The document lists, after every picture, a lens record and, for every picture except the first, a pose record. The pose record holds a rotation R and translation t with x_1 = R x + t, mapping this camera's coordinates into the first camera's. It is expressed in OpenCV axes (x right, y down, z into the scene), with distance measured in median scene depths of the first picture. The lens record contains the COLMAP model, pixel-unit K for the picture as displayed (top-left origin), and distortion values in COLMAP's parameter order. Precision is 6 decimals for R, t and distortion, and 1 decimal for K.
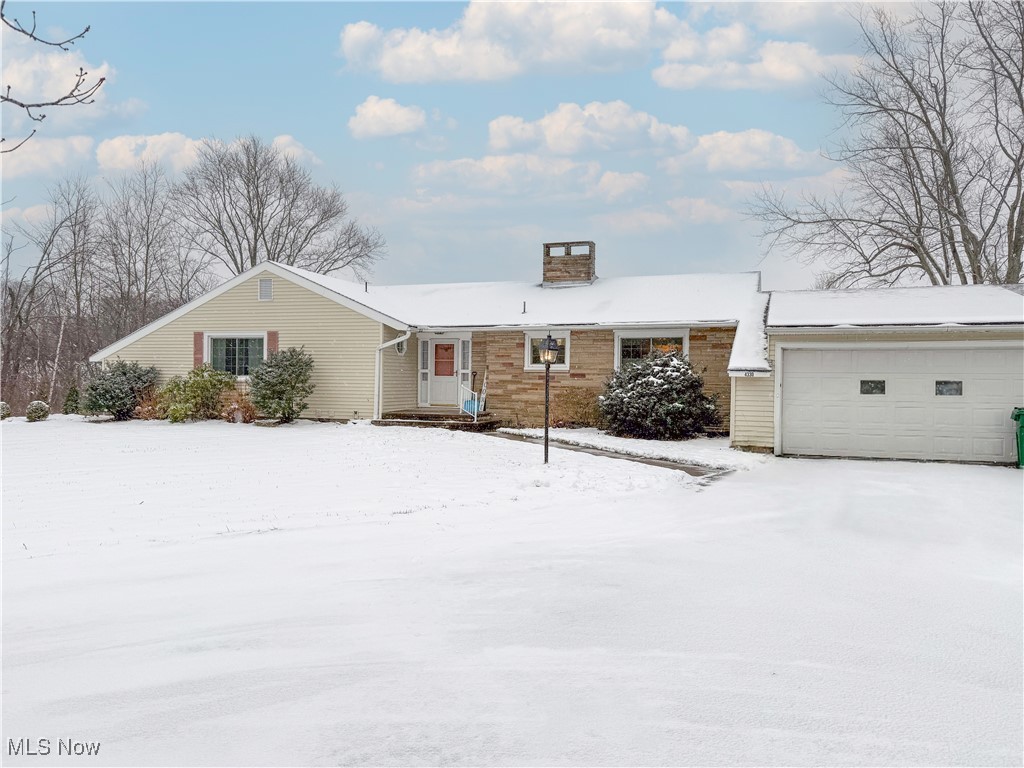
lens RADIAL K [[718.4, 0, 514.4], [0, 718.4, 383.6], [0, 0, 1]] dist [0.004596, -0.000757]
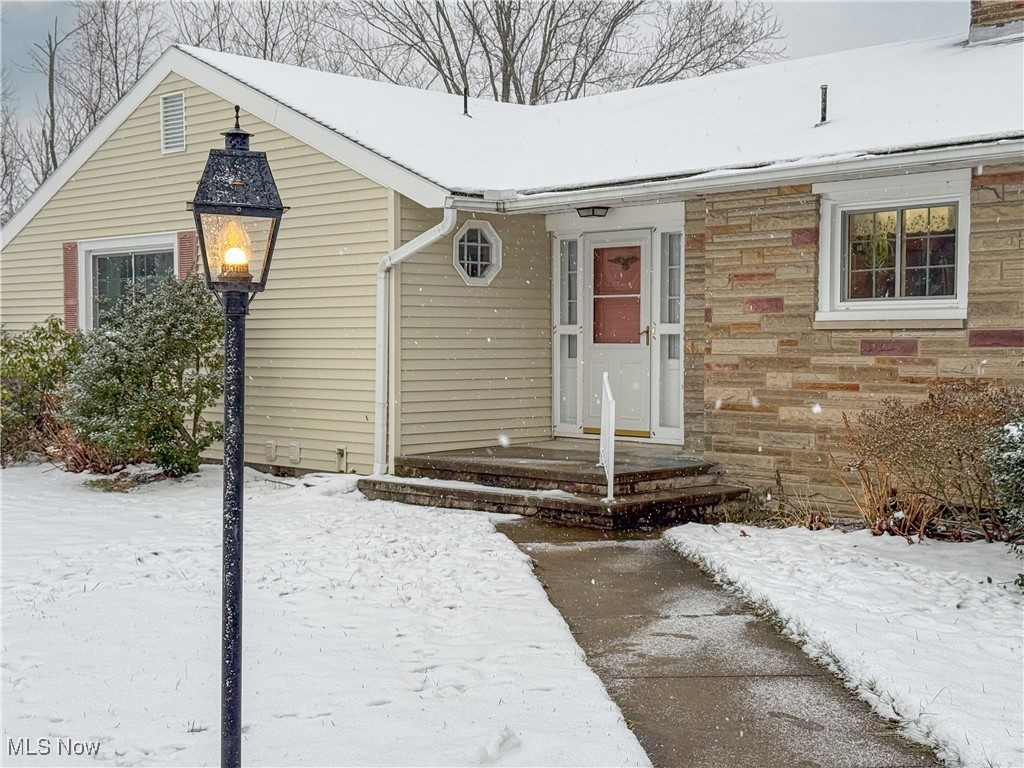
lens RADIAL K [[1400.1, 0, 510.1], [0, 1400.1, 384.3], [0, 0, 1]] dist [0.071767, 0.000000]
pose [[0.889401, 0.001516, -0.457125, 0.162809], [0.009533, 0.999716, 0.021863, -0.007170], [0.457028, -0.023803, 0.889134, 0.434515]]
